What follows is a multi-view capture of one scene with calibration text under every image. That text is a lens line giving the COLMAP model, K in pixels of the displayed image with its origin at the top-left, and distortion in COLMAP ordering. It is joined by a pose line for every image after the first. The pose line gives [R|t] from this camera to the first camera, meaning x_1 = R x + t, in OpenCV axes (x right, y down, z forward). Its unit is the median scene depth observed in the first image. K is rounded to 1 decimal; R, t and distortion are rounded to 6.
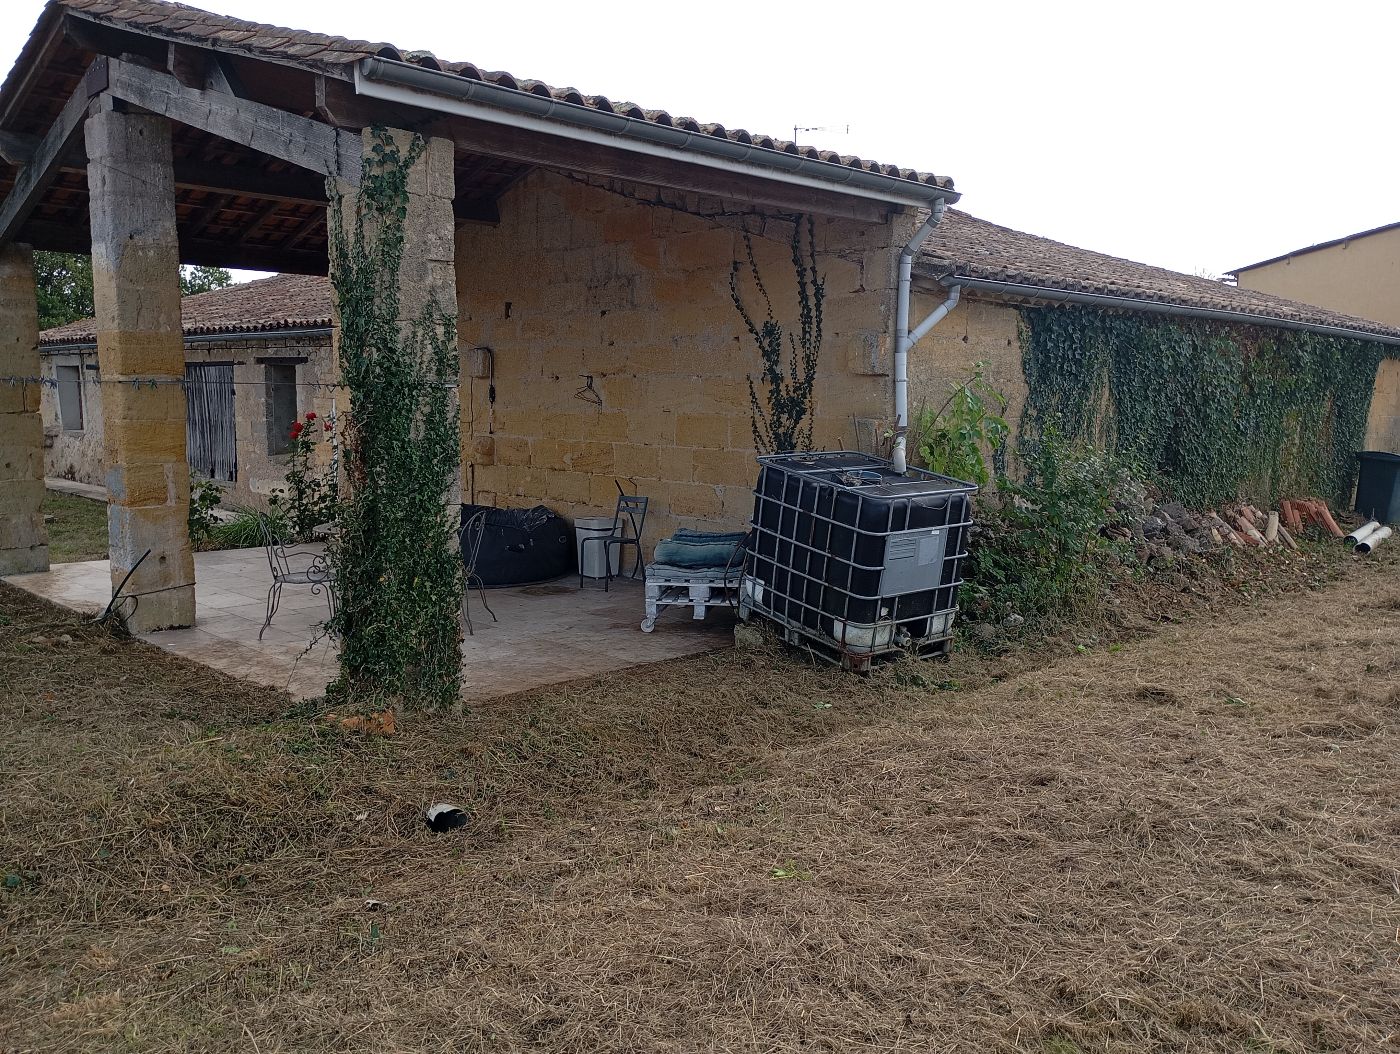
lens RADIAL K [[1208.3, 0, 700.0], [0, 1208.3, 527.0], [0, 0, 1]] dist [0.157621, -0.174986]
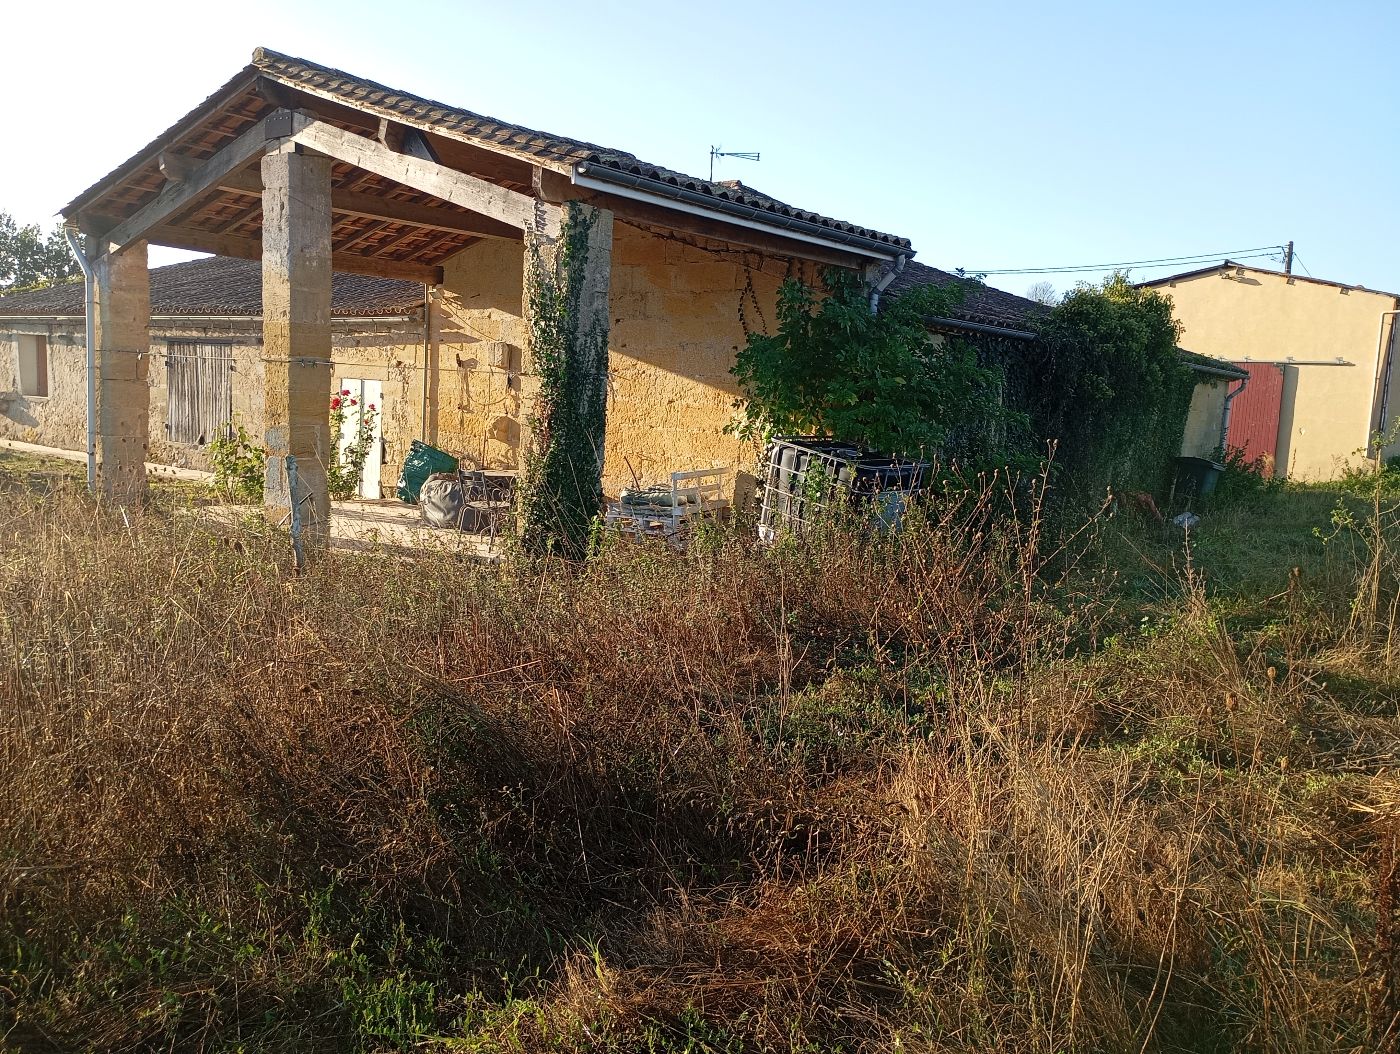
lens RADIAL K [[1208.3, 0, 700.0], [0, 1208.3, 527.0], [0, 0, 1]] dist [0.157621, -0.174986]
pose [[0.991722, 0.029591, 0.124948, -0.191262], [-0.030027, 0.999548, 0.001608, 0.041380], [-0.124844, -0.005347, 0.992162, -0.329825]]
